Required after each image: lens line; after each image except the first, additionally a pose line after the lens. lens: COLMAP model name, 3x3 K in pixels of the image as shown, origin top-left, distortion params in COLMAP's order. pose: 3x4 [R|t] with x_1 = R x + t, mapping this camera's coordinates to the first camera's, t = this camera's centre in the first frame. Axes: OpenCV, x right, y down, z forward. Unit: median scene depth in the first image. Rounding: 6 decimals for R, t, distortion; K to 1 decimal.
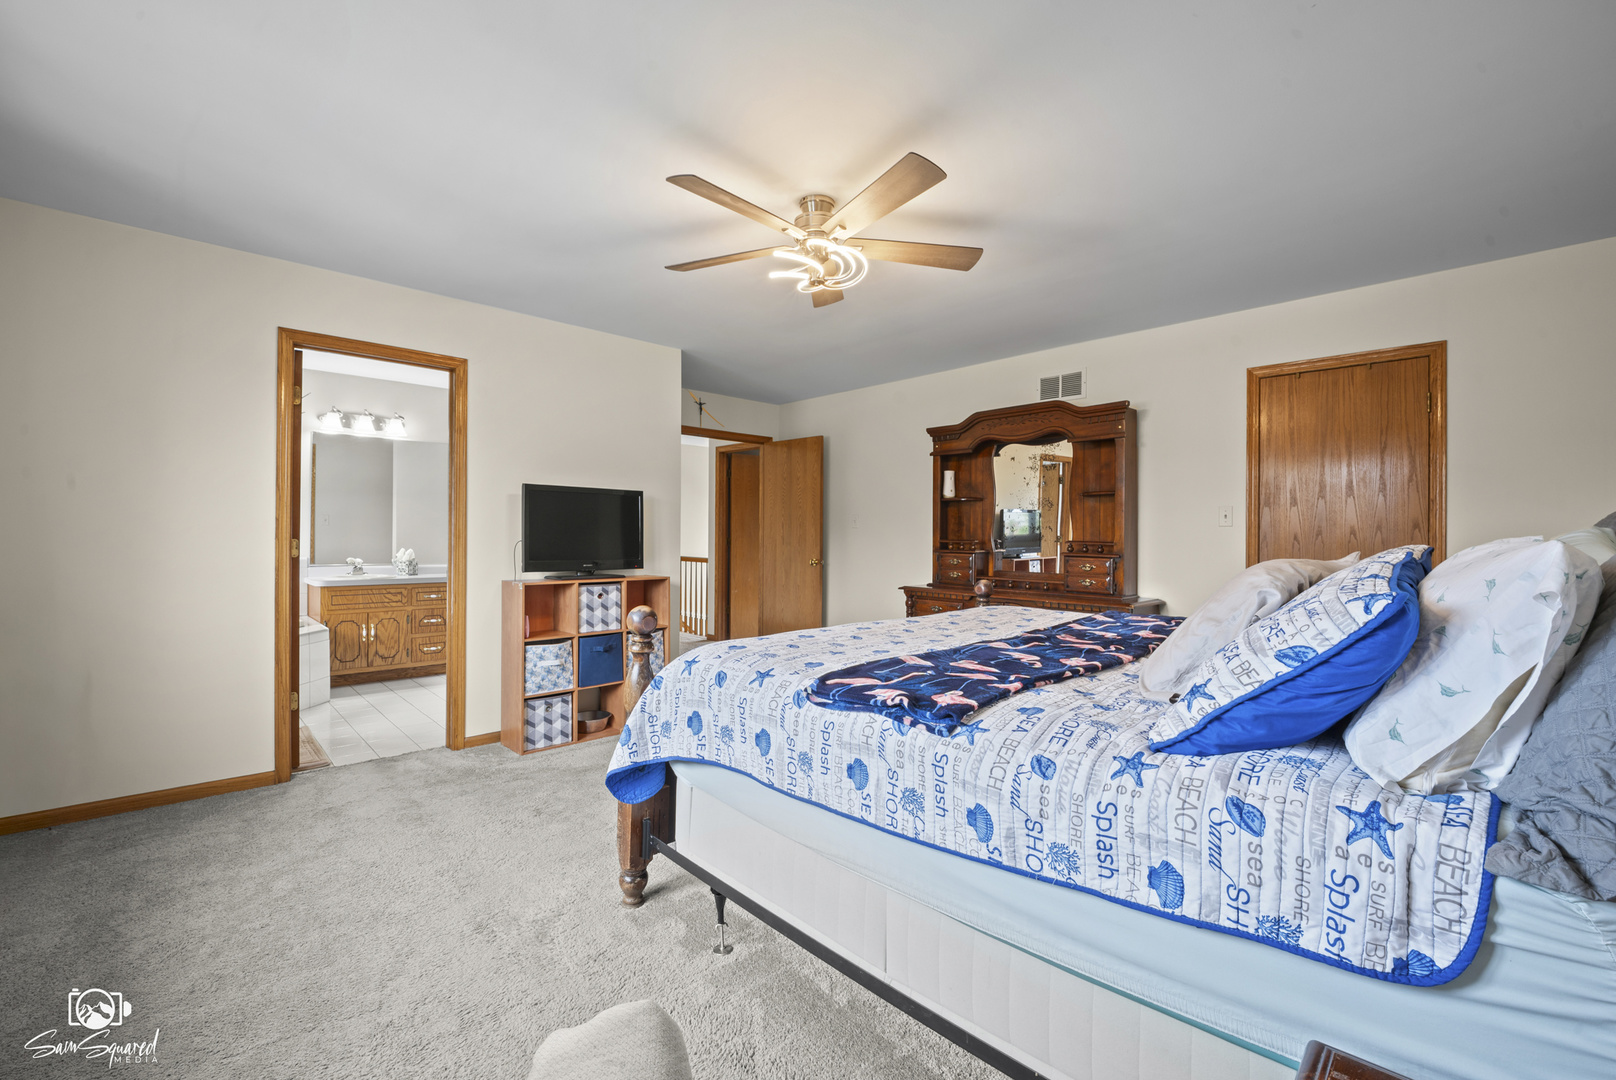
lens RADIAL K [[679.8, 0, 807.1], [0, 679.8, 535.3], [0, 0, 1]] dist [-0.010746, -0.002523]
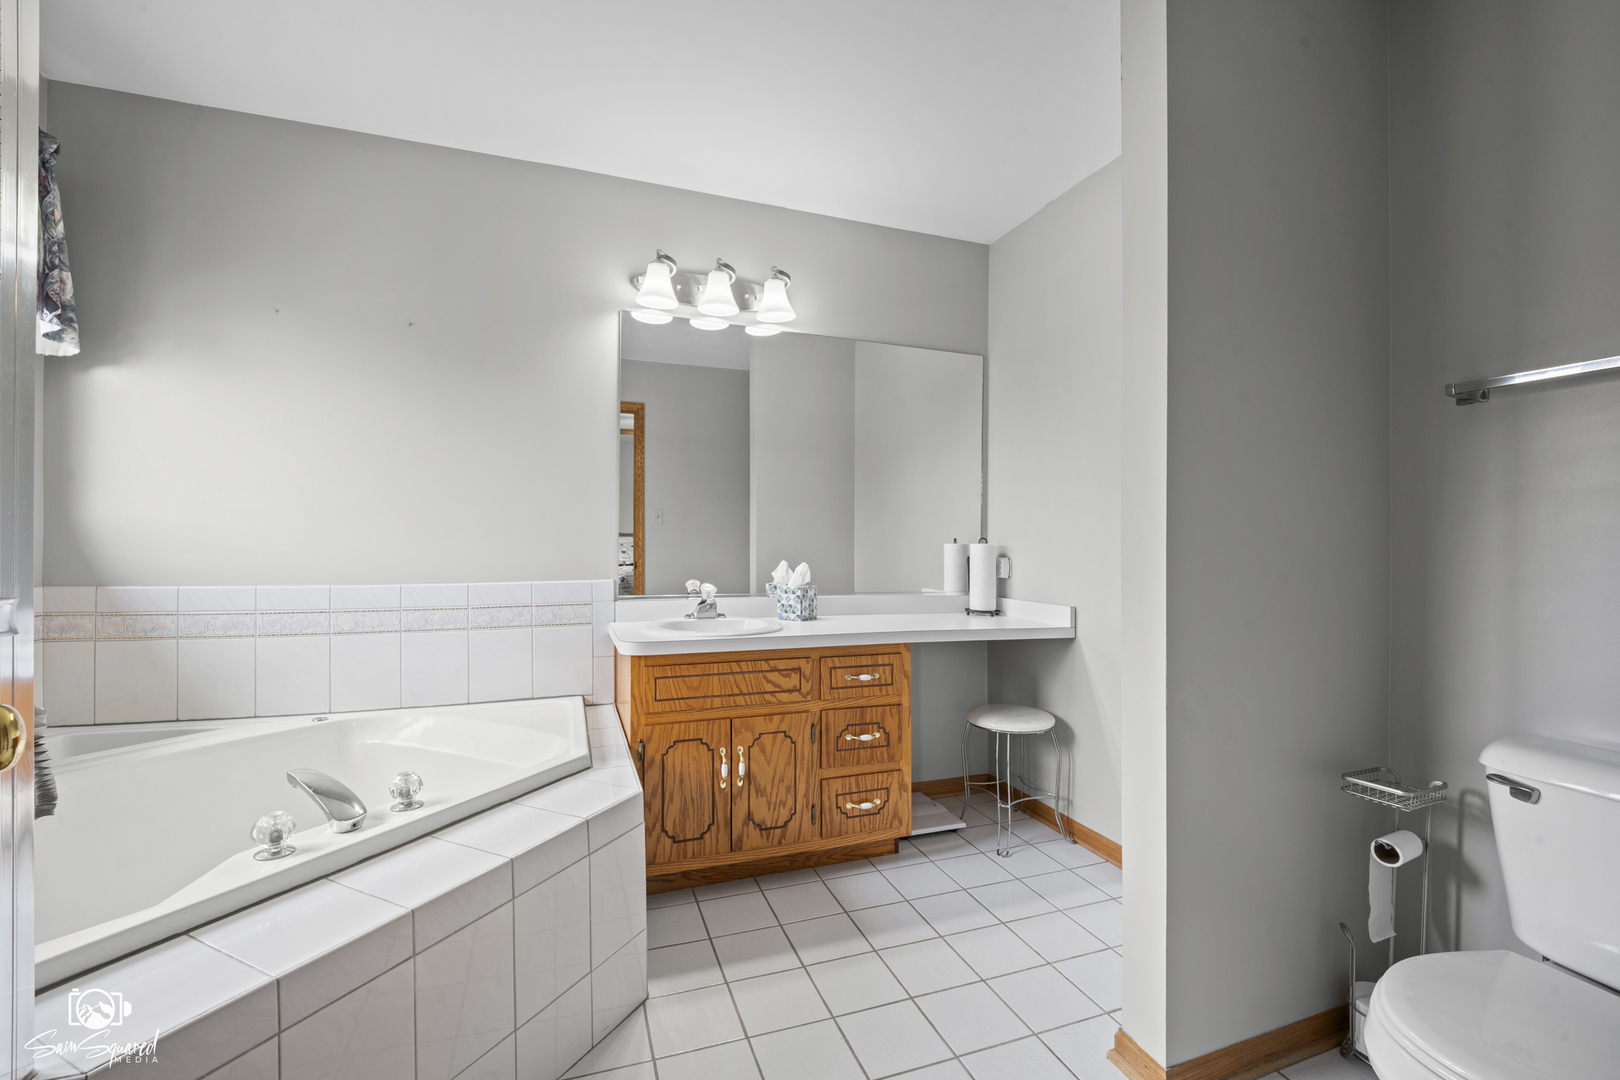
lens RADIAL K [[681.5, 0, 812.5], [0, 681.5, 548.7], [0, 0, 1]] dist [-0.010746, -0.002523]
pose [[0.916353, -0.003381, -0.400357, -0.428419], [0.004153, 0.999991, 0.001061, 0.011287], [0.400349, -0.002635, 0.916359, 0.627223]]
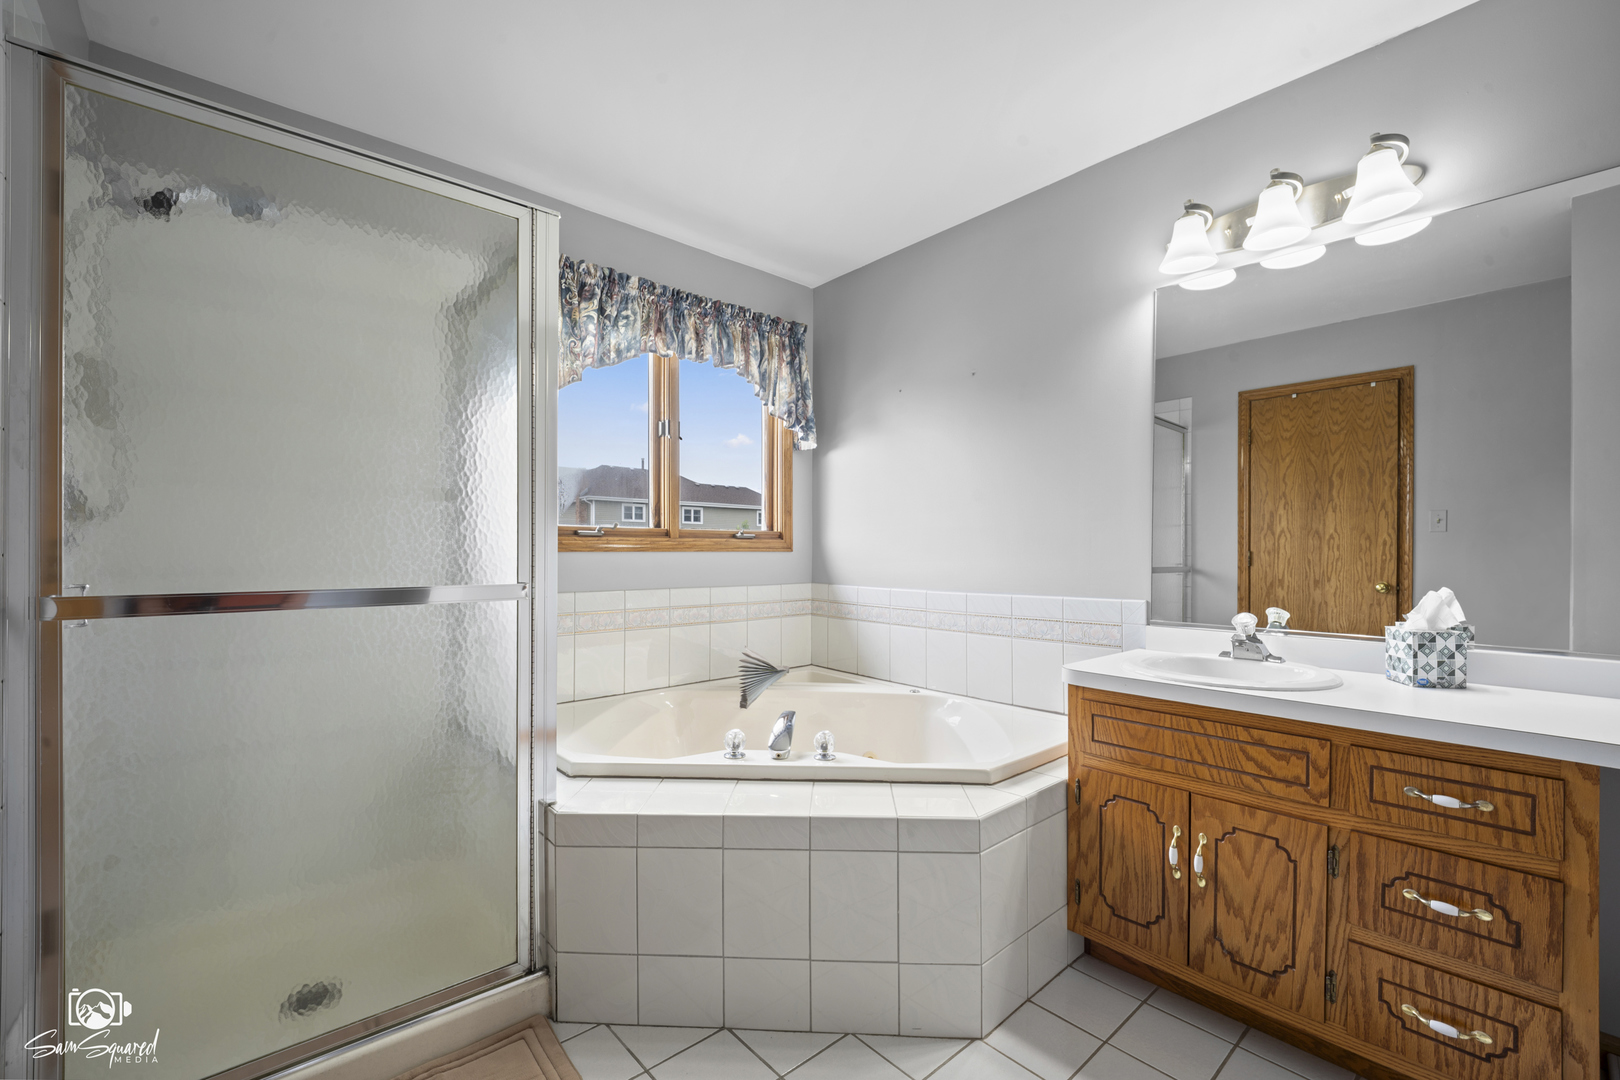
lens RADIAL K [[681.5, 0, 808.9], [0, 681.5, 551.5], [0, 0, 1]] dist [-0.010746, -0.002523]
pose [[-0.049791, -0.008243, -0.998726, -0.320652], [0.001520, 0.999964, -0.008329, 0.006067], [0.998759, -0.001933, -0.049776, 0.819781]]
